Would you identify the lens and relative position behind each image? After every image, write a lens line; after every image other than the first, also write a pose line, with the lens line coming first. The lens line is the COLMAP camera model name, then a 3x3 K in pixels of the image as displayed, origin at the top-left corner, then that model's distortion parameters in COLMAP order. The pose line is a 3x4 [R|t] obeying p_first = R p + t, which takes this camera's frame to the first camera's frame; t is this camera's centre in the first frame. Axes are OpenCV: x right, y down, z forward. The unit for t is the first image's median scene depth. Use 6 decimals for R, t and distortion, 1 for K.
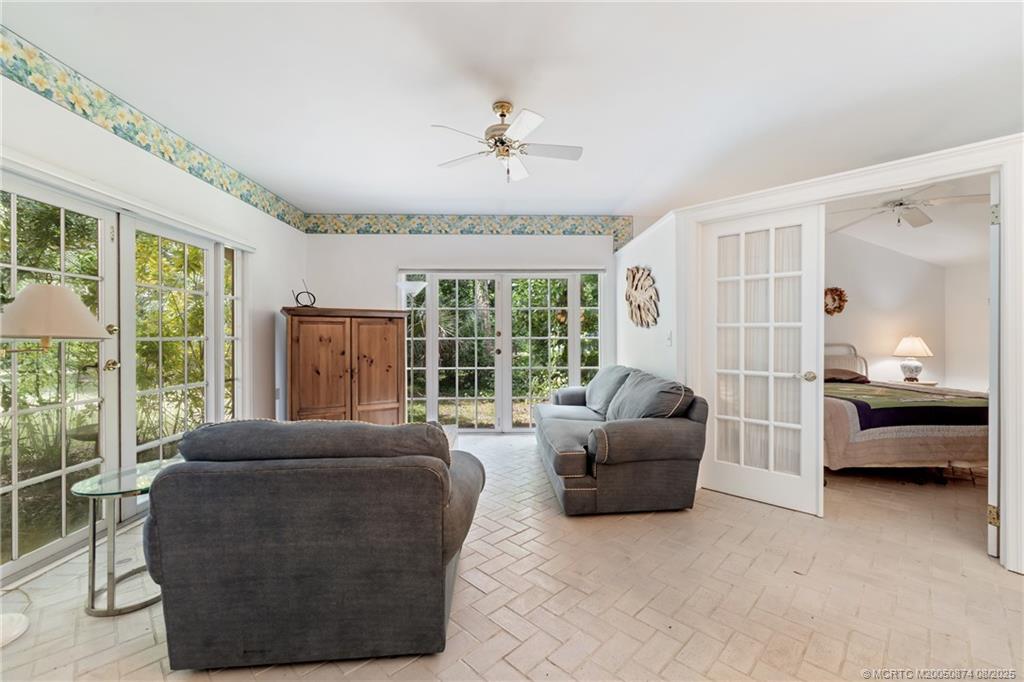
lens RADIAL K [[420.5, 0, 509.5], [0, 420.5, 334.9], [0, 0, 1]] dist [0.003788, -0.000126]
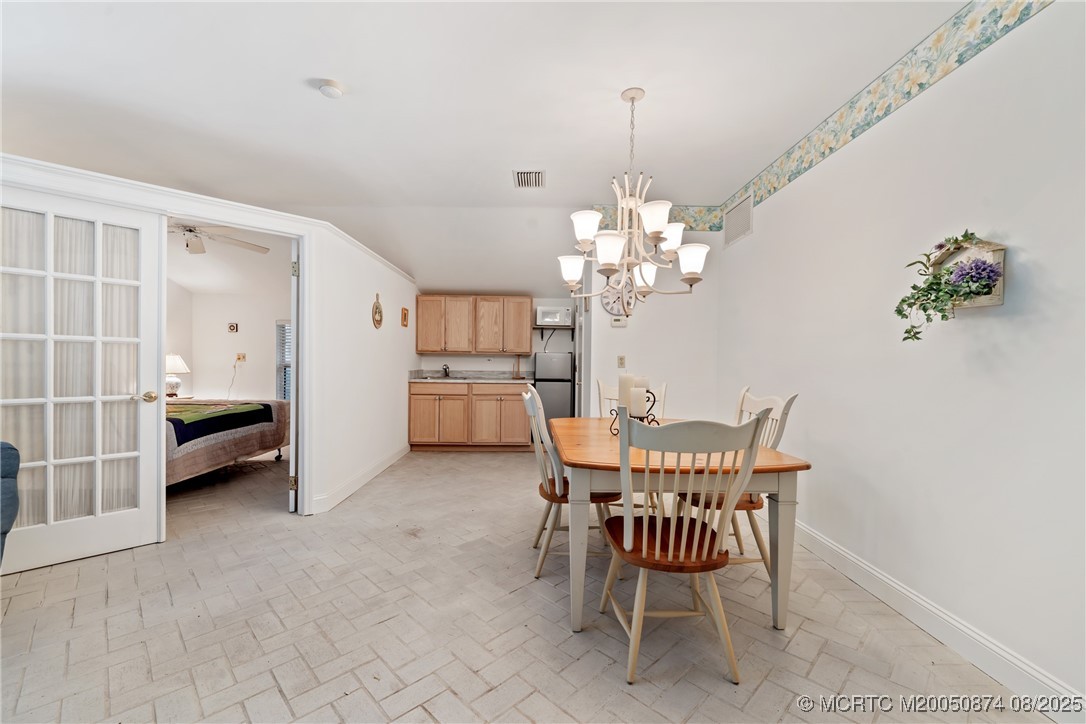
lens RADIAL K [[446.0, 0, 537.9], [0, 446.0, 364.0], [0, 0, 1]] dist [0.003788, -0.000126]
pose [[0.019469, -0.009535, 0.999765, -0.242202], [-0.017978, 0.999790, 0.009885, 0.000813], [-0.999649, -0.018166, 0.019294, 0.121438]]
